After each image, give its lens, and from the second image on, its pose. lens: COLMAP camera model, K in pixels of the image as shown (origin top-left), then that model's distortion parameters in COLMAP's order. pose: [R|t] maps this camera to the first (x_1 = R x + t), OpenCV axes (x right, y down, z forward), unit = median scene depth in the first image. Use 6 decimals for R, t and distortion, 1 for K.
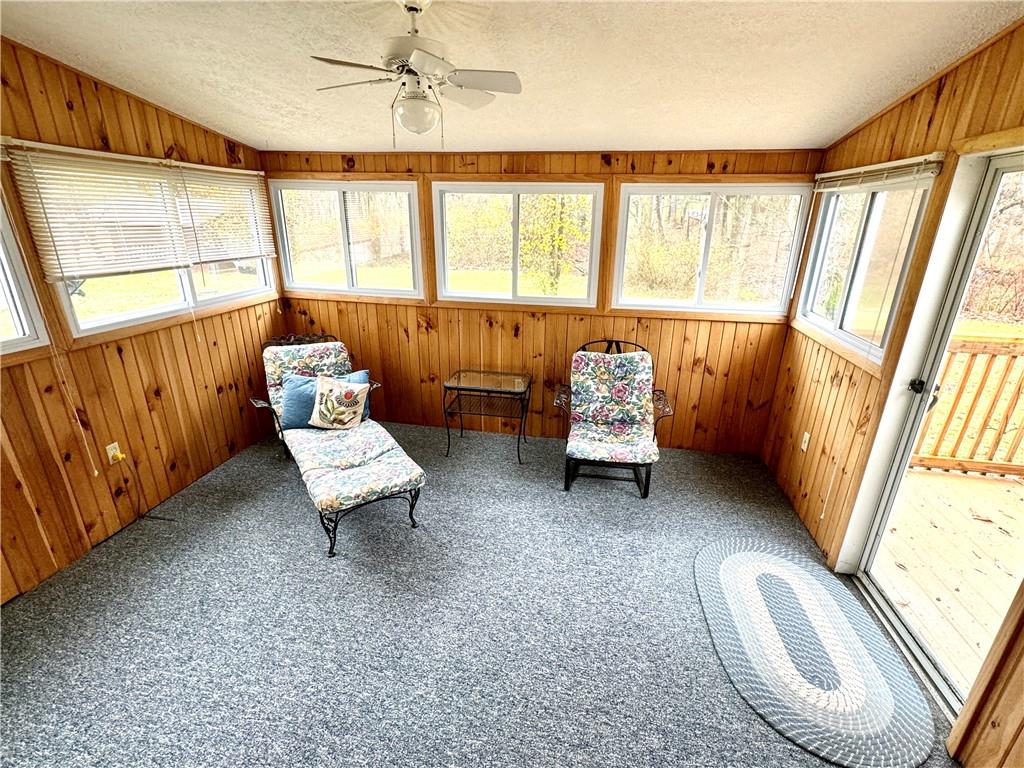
lens RADIAL K [[479.9, 0, 514.0], [0, 479.9, 384.2], [0, 0, 1]] dist [0.000046, 0.001370]
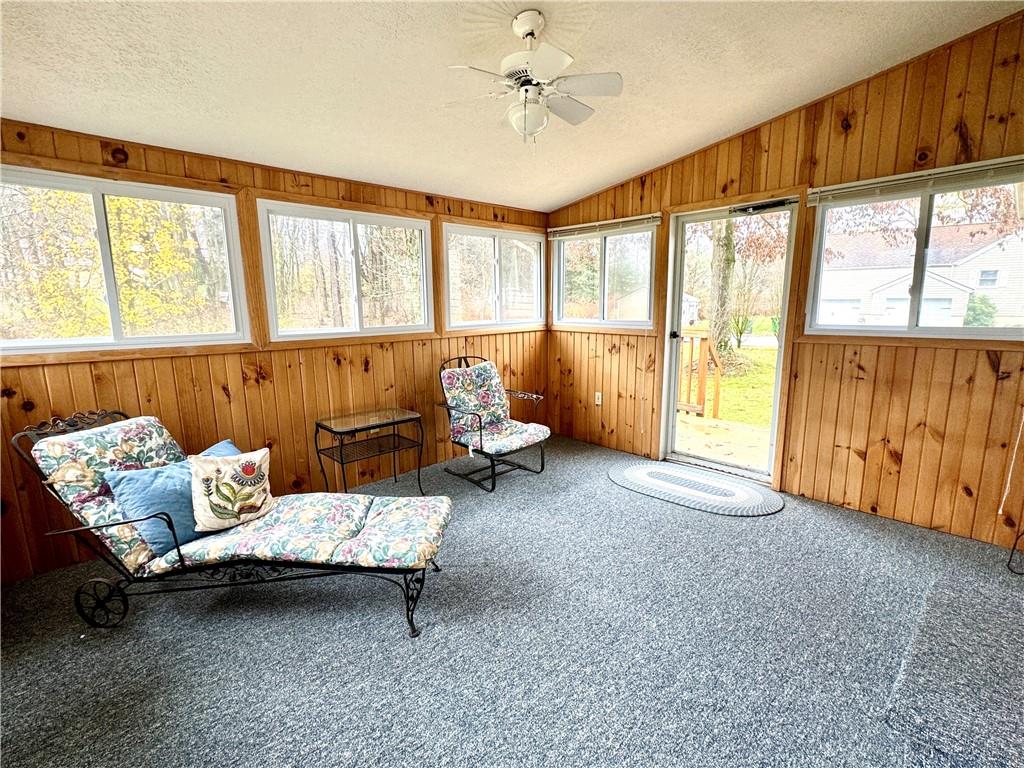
lens RADIAL K [[479.9, 0, 514.8], [0, 479.9, 383.8], [0, 0, 1]] dist [0.000046, 0.001370]
pose [[0.586725, -0.158741, 0.794075, -0.646424], [0.289815, 0.956810, -0.022865, 0.032051], [-0.756149, 0.243550, 0.607390, 0.253026]]
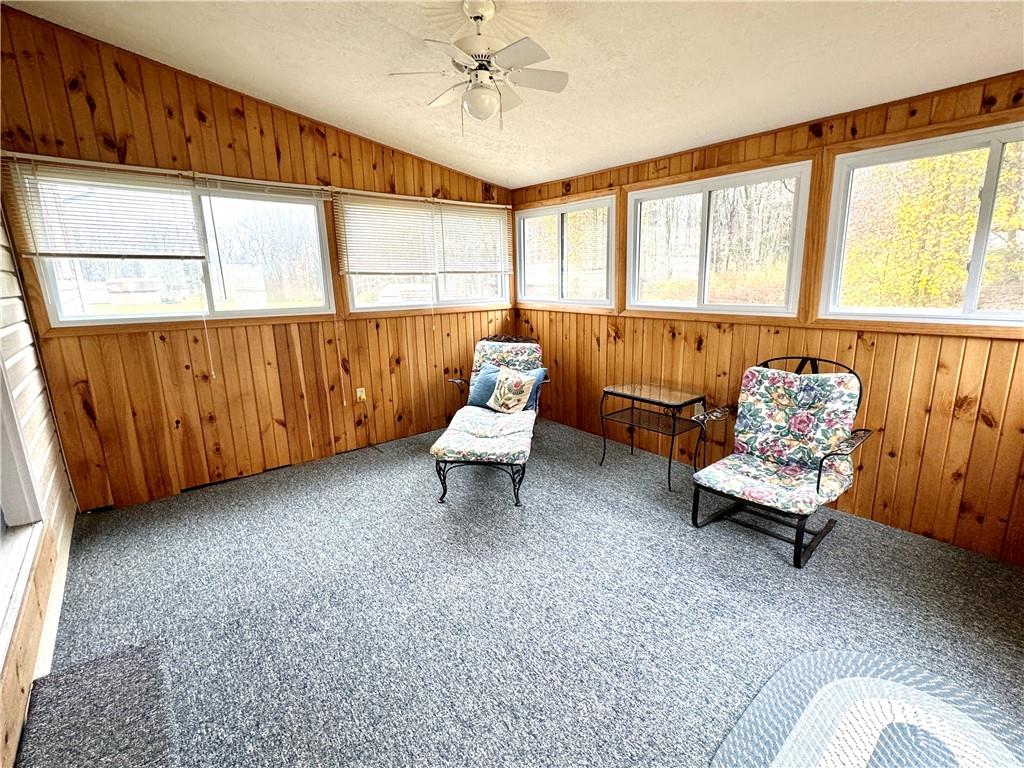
lens RADIAL K [[479.9, 0, 512.0], [0, 479.9, 383.9], [0, 0, 1]] dist [0.000046, 0.001370]
pose [[0.759503, 0.111400, -0.640894, 0.358202], [-0.189726, 0.980327, -0.054439, 0.084309], [0.622221, 0.162940, 0.765697, 0.135998]]
